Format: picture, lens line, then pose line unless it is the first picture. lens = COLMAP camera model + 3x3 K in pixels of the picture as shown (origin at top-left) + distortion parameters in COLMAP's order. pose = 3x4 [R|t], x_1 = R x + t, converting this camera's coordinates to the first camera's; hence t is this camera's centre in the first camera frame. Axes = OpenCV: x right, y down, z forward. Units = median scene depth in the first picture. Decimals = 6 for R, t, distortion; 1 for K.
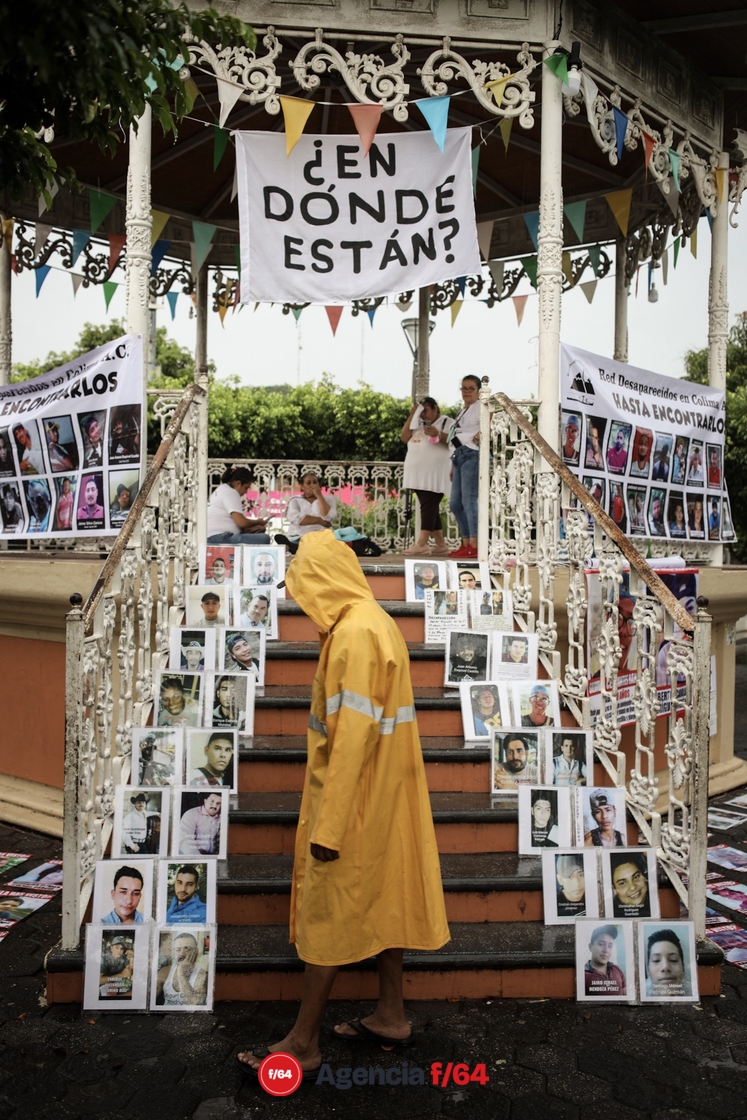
lens RADIAL K [[951.9, 0, 373.5], [0, 951.9, 560.0], [0, 0, 1]] dist [0.029723, -0.004709]
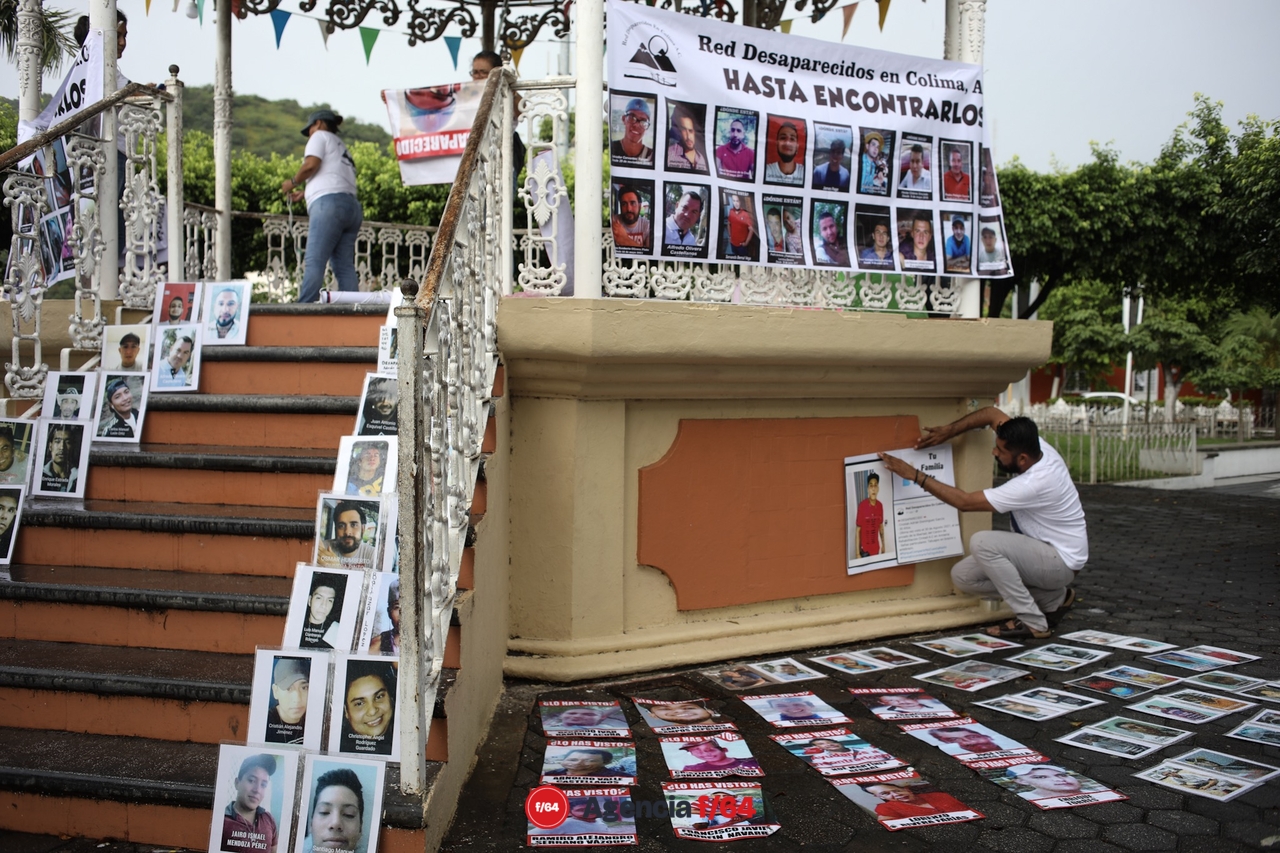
lens RADIAL K [[1087.8, 0, 575.6], [0, 1087.8, 362.0], [0, 0, 1]] dist [0.029723, -0.004709]
pose [[0.954474, -0.010682, -0.298104, 0.485048], [0.009233, 0.999938, -0.006268, 0.068271], [0.298153, 0.003230, 0.954513, 0.205239]]
